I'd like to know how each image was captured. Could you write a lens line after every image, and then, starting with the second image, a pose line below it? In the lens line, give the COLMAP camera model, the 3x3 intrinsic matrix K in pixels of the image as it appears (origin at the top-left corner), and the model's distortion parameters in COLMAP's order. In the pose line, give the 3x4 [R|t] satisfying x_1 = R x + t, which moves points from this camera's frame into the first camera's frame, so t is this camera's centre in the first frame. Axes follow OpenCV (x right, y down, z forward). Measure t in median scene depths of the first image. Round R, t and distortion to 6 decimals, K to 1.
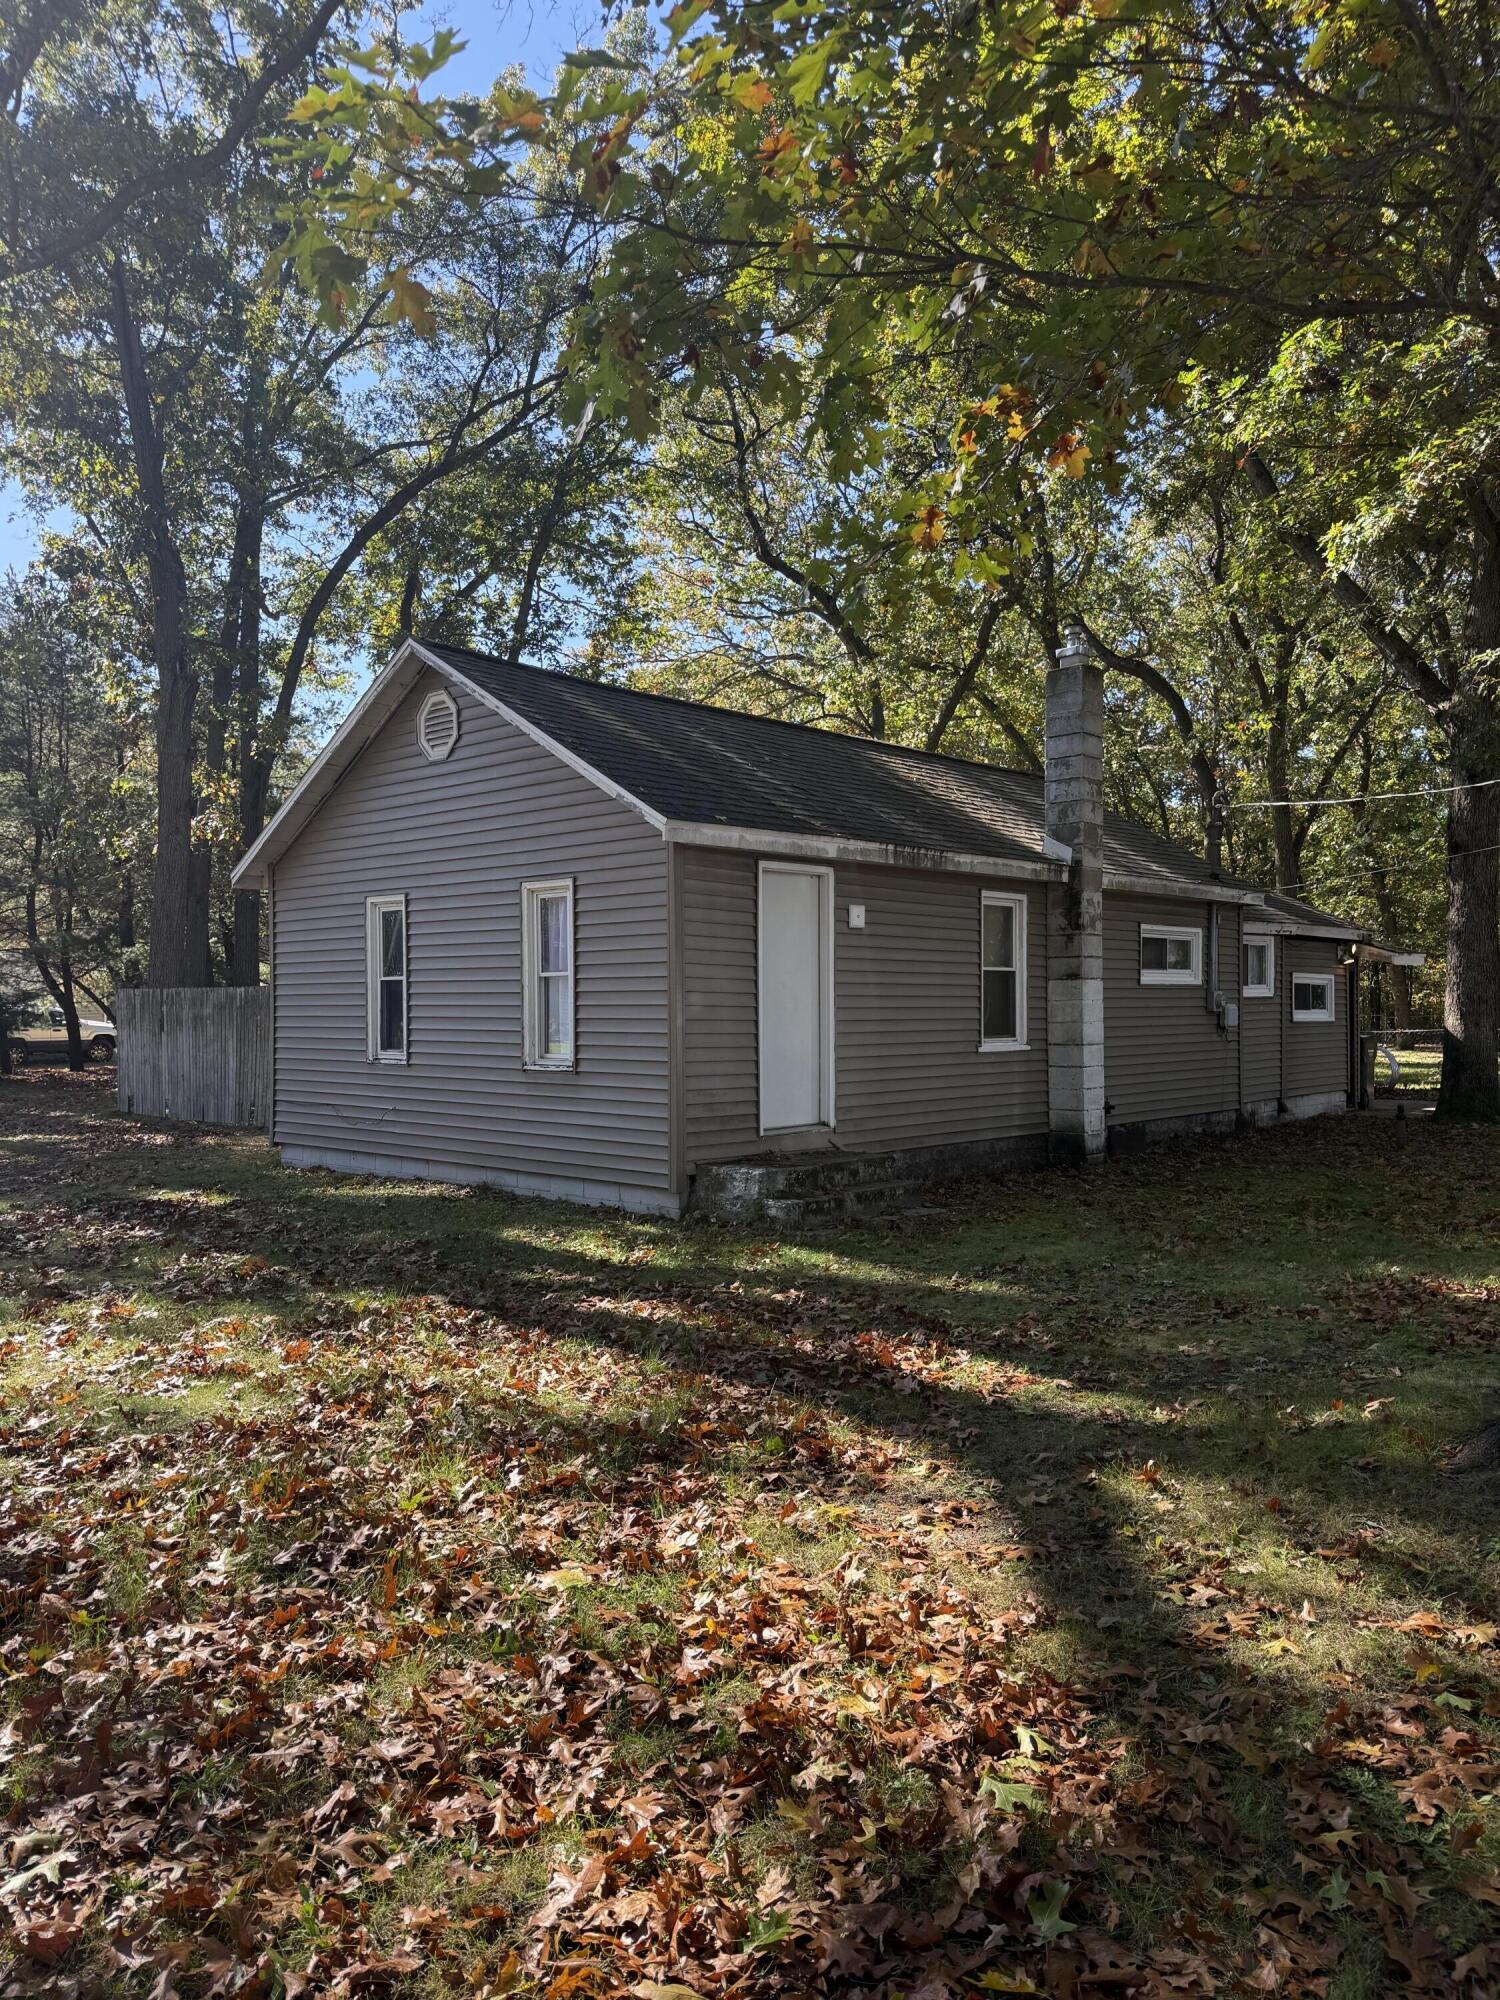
lens RADIAL K [[1398.2, 0, 750.0], [0, 1398.2, 1000.0], [0, 0, 1]] dist [-0.005106, -0.000427]
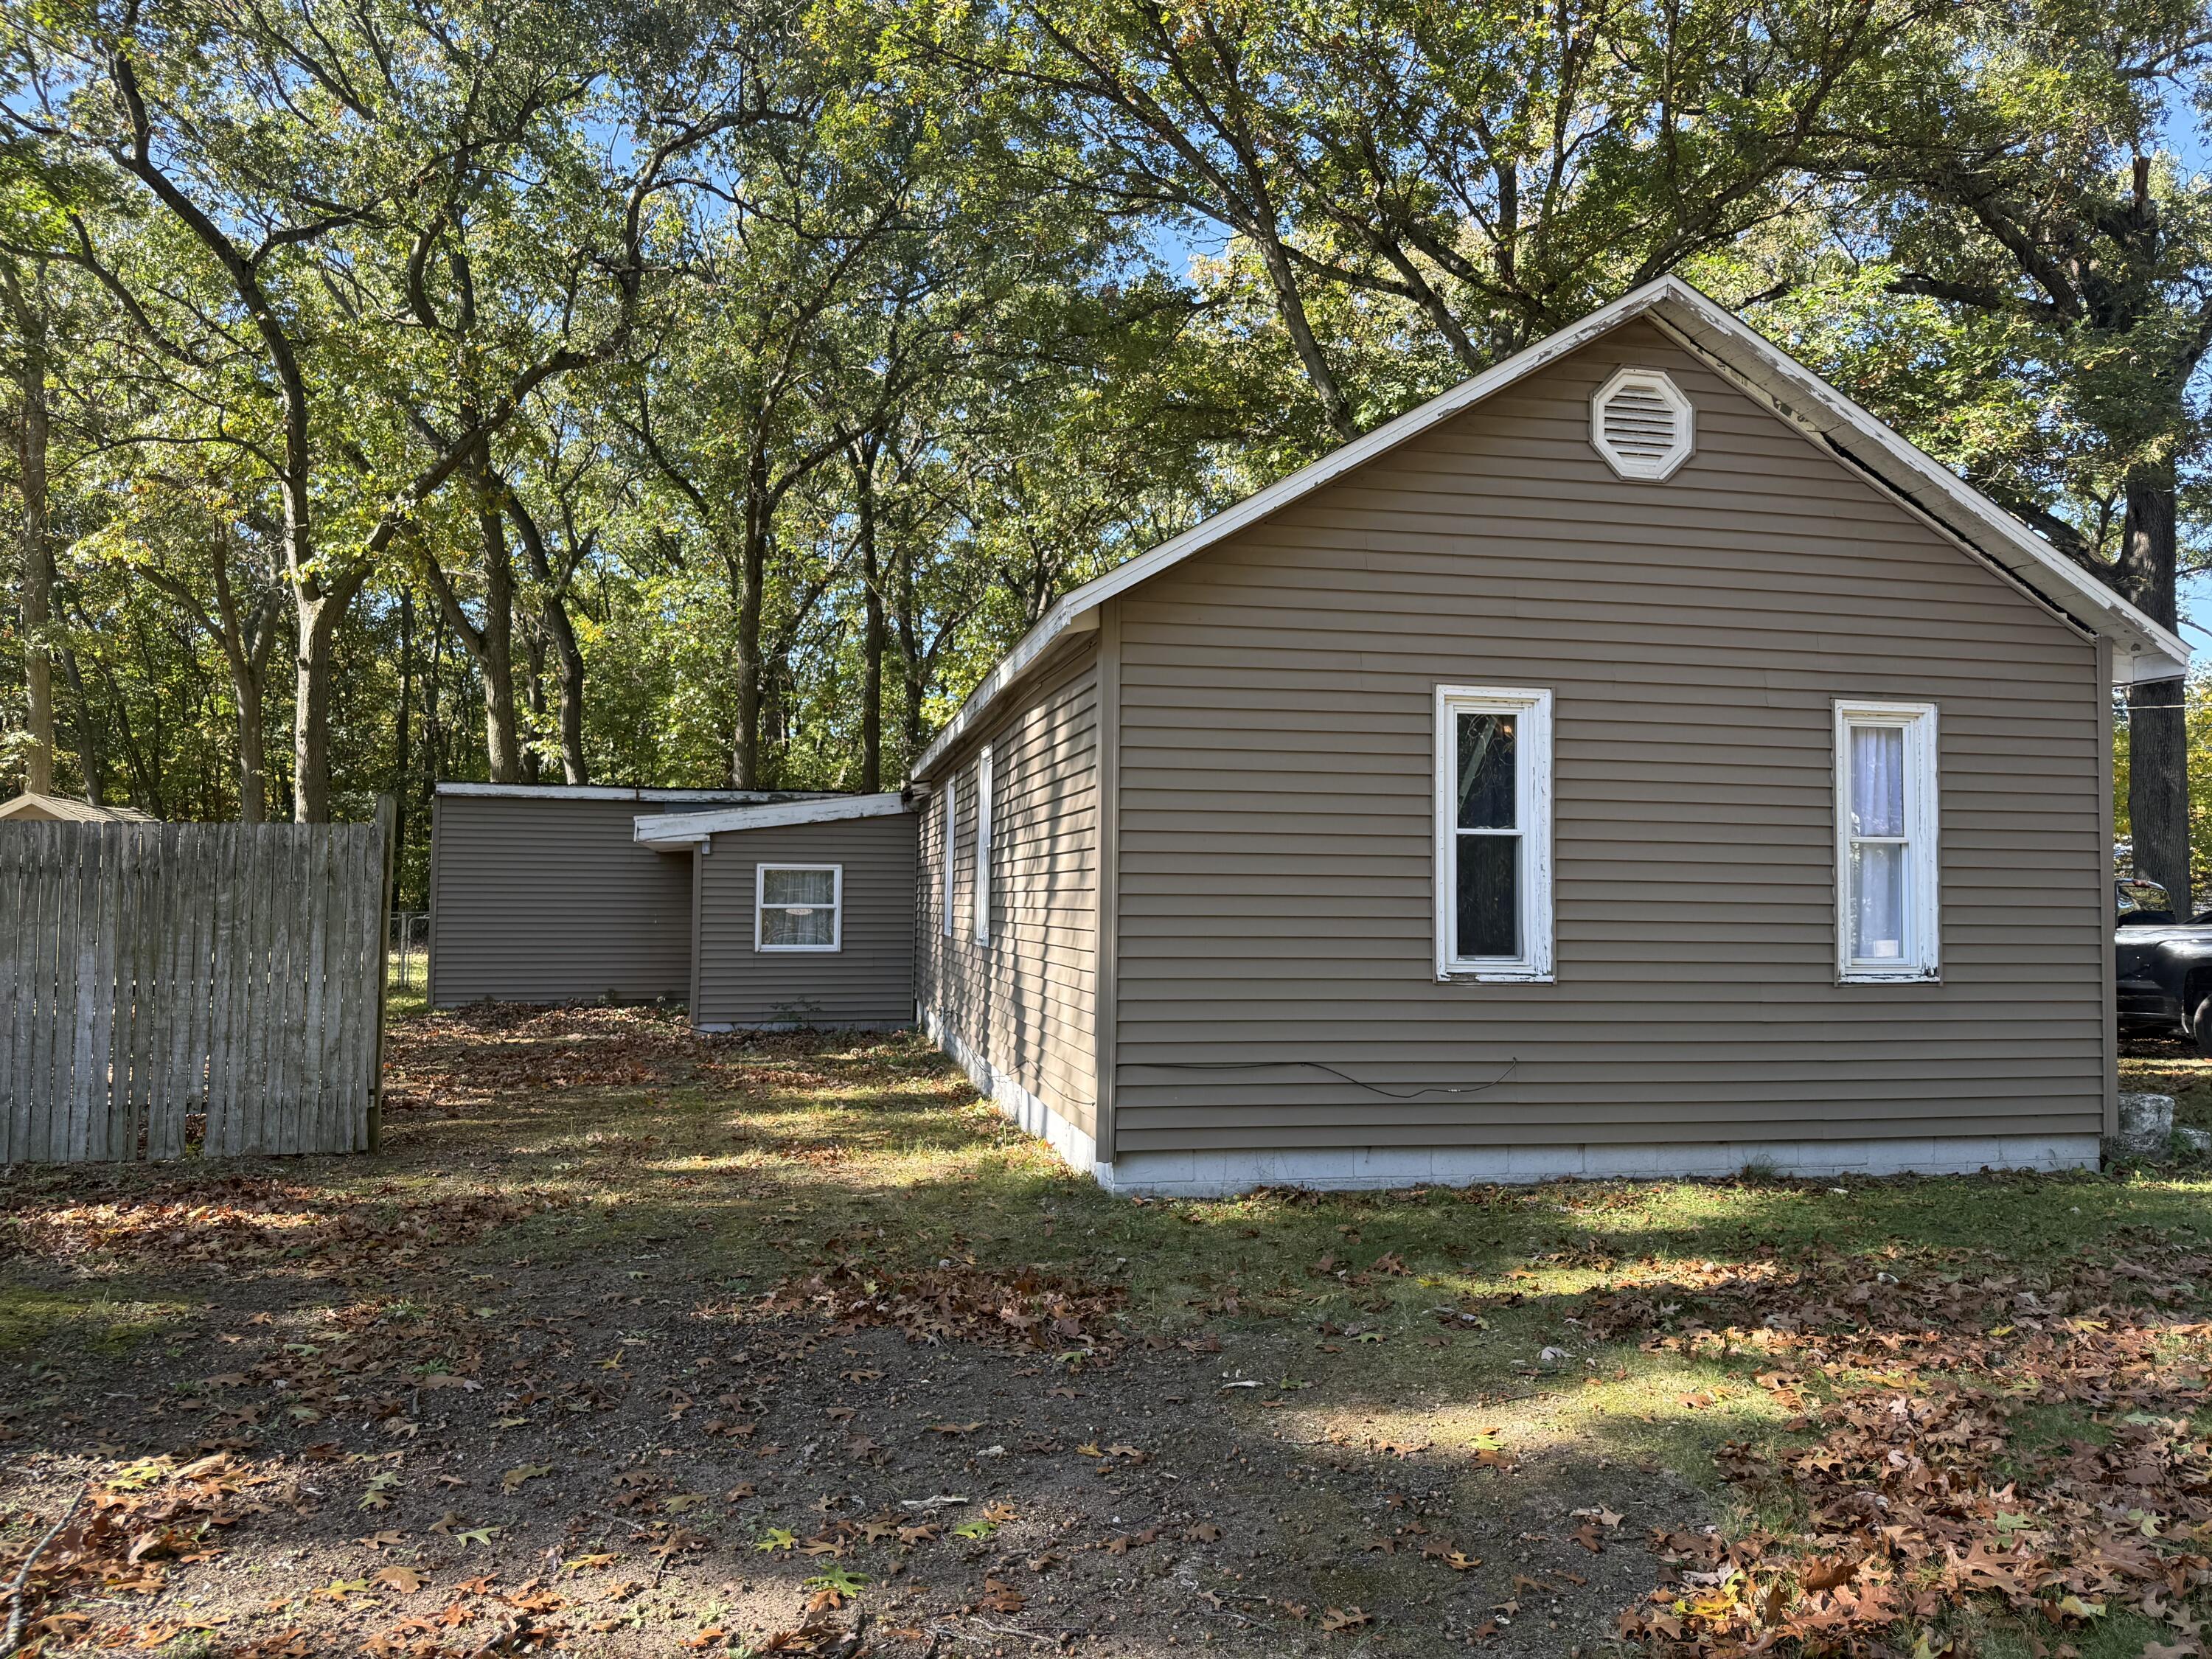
lens RADIAL K [[1546.4, 0, 1106.0], [0, 1546.4, 829.5], [0, 0, 1]] dist [-0.005106, -0.000427]
pose [[0.621529, 0.038497, 0.782444, -0.844204], [-0.013522, 0.999170, -0.038419, 0.009768], [-0.783274, 0.013298, 0.621534, 0.727525]]
